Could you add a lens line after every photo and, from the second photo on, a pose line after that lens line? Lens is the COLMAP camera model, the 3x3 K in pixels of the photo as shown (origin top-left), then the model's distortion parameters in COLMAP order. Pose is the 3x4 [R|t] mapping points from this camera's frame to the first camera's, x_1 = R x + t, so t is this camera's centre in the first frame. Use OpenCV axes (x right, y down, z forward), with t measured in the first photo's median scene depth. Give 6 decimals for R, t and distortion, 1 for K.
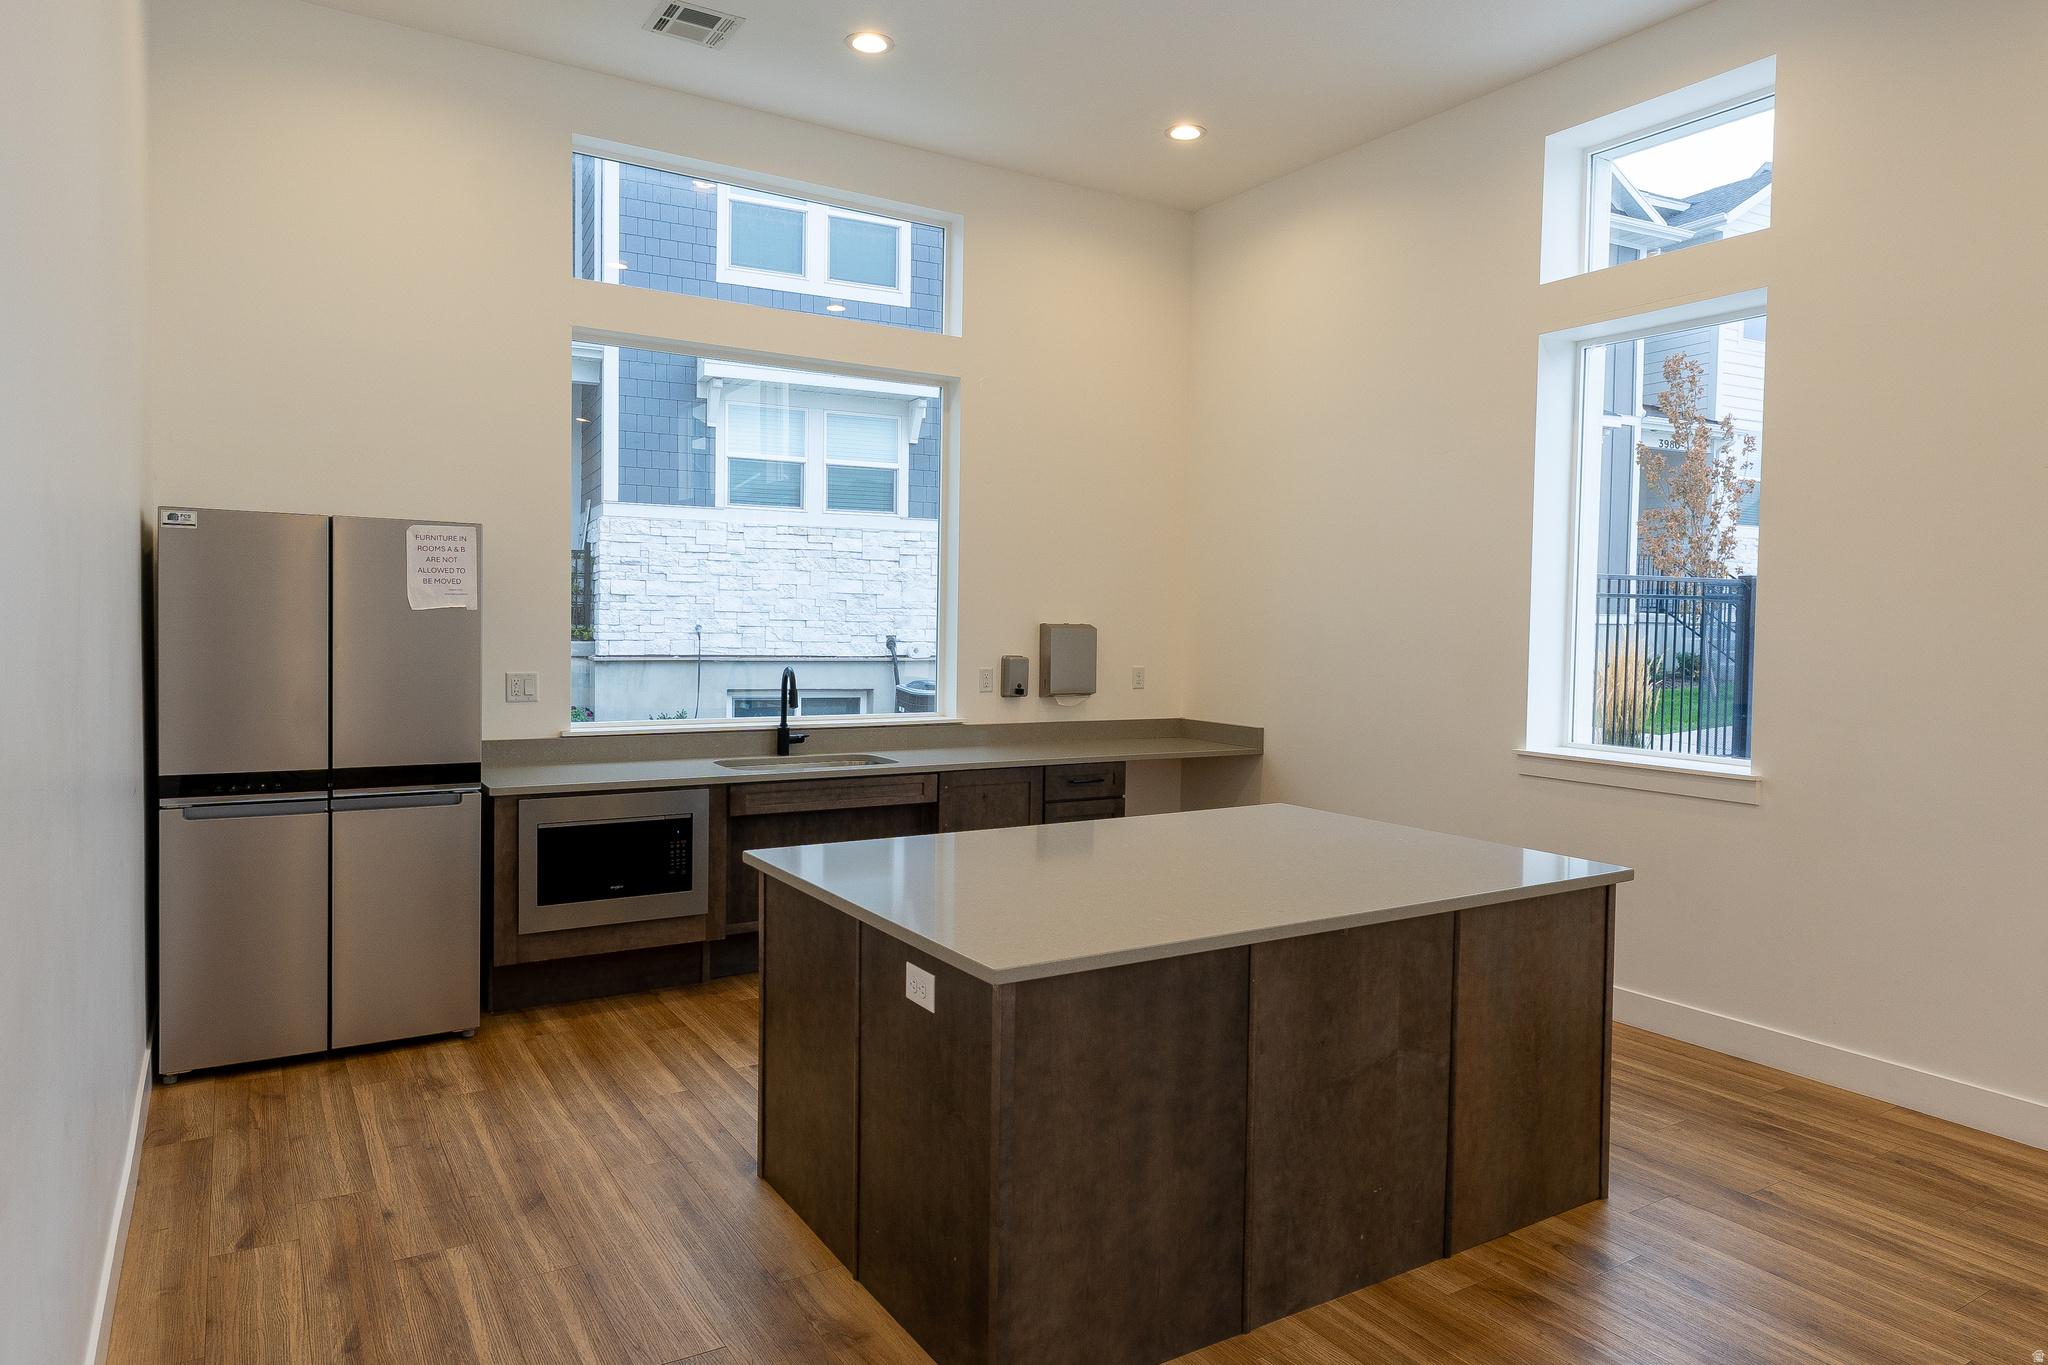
lens RADIAL K [[1260.2, 0, 1024.0], [0, 1260.2, 682.5], [0, 0, 1]] dist [-0.160665, 0.000137]
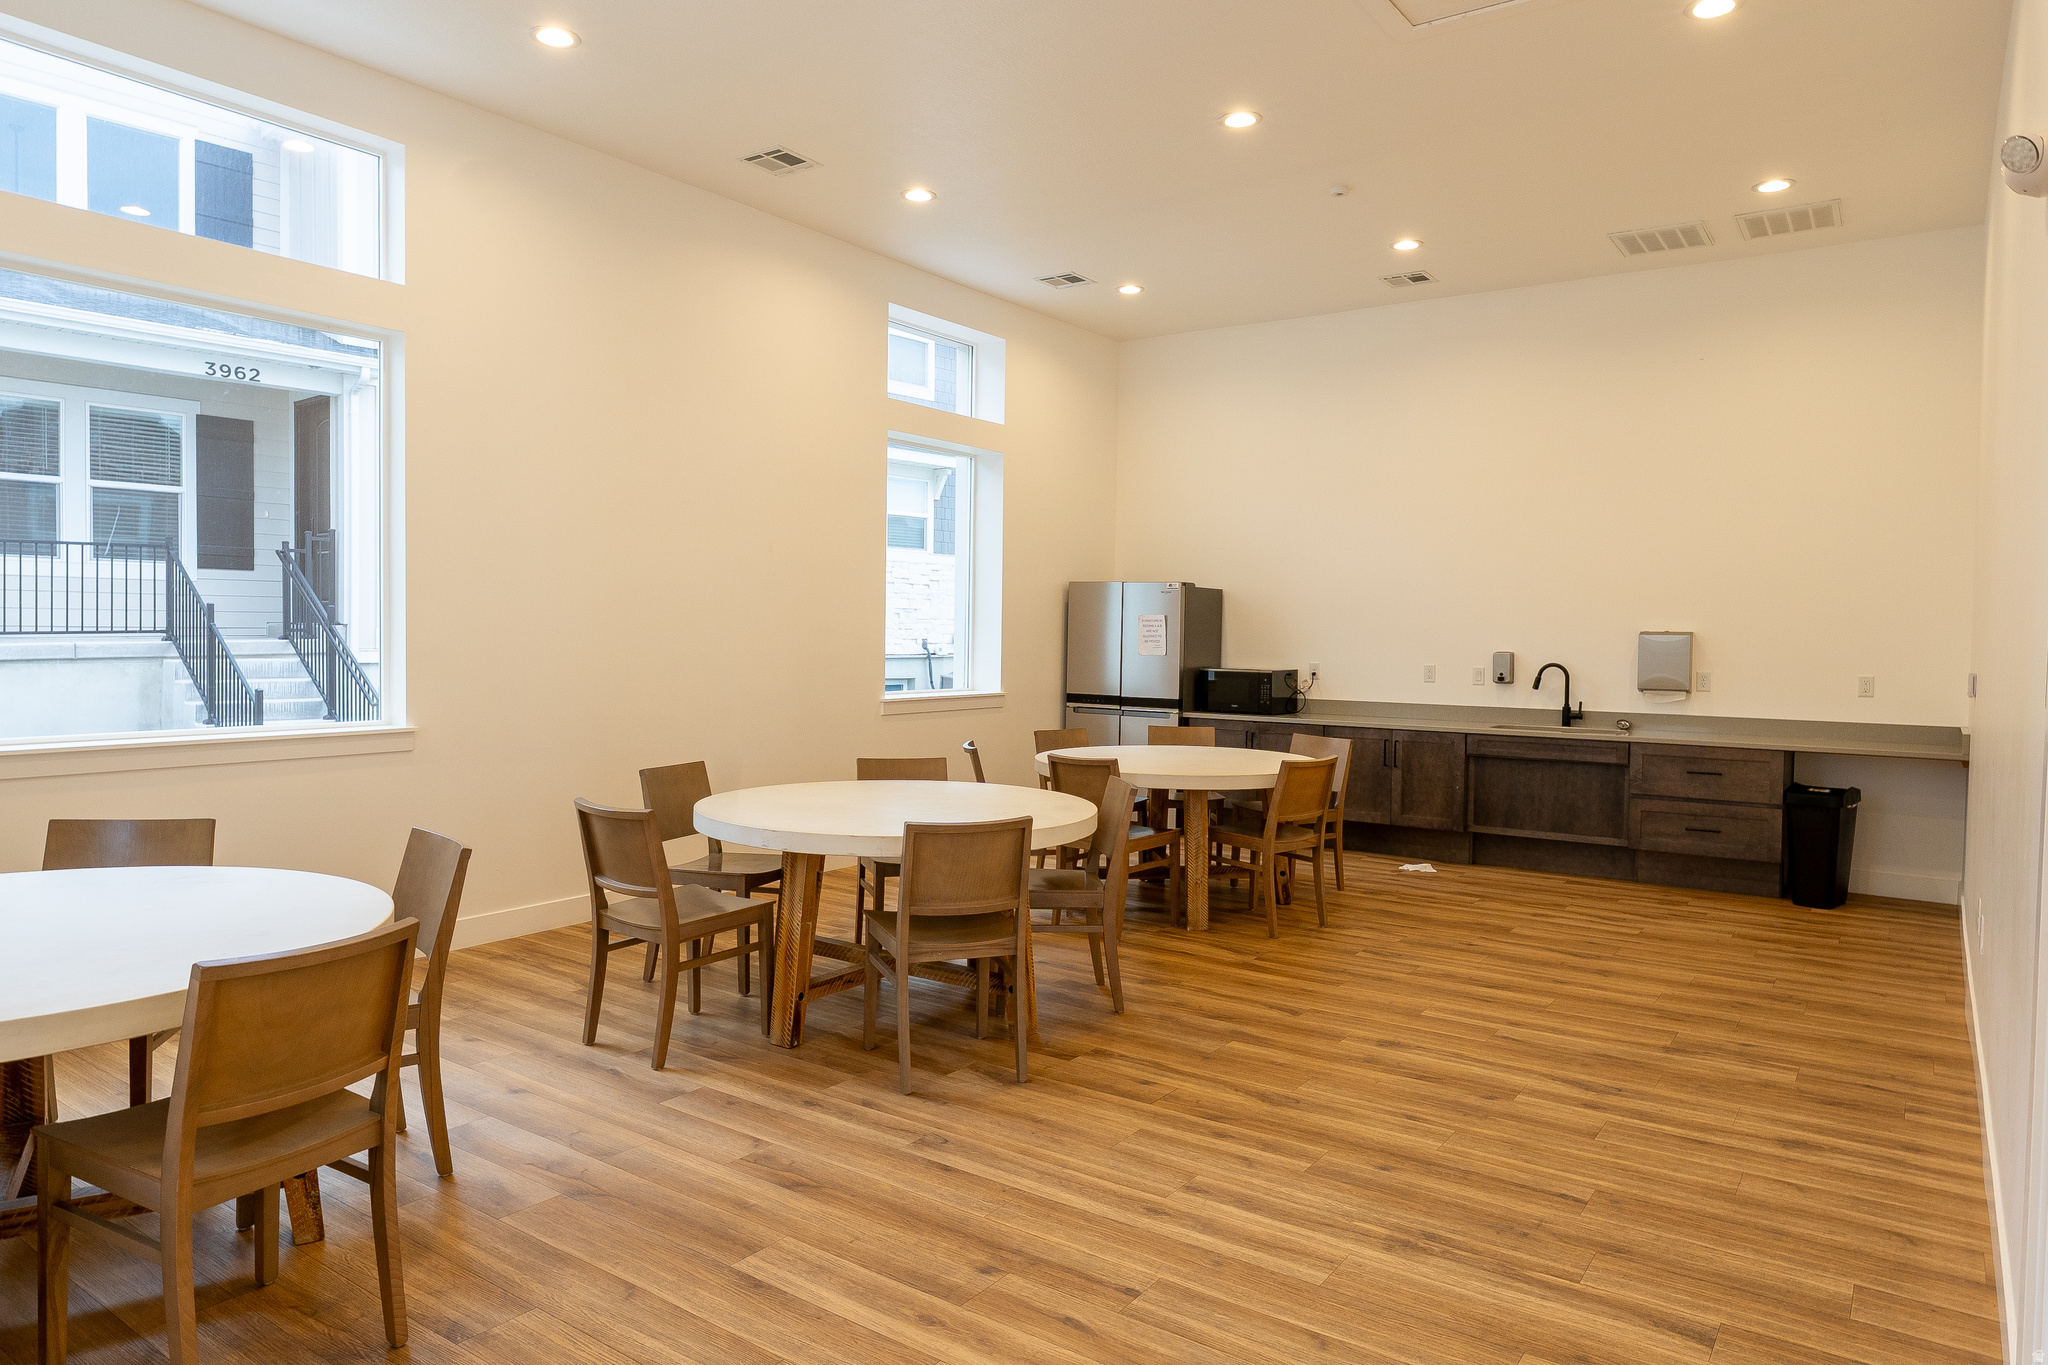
lens RADIAL K [[1290.2, 0, 1024.0], [0, 1290.2, 682.5], [0, 0, 1]] dist [-0.001322, -0.000598]
pose [[0.932460, -0.025958, 0.360340, -0.518322], [0.028330, 0.999598, -0.001301, 0.015337], [-0.360162, 0.011421, 0.932820, -0.363389]]
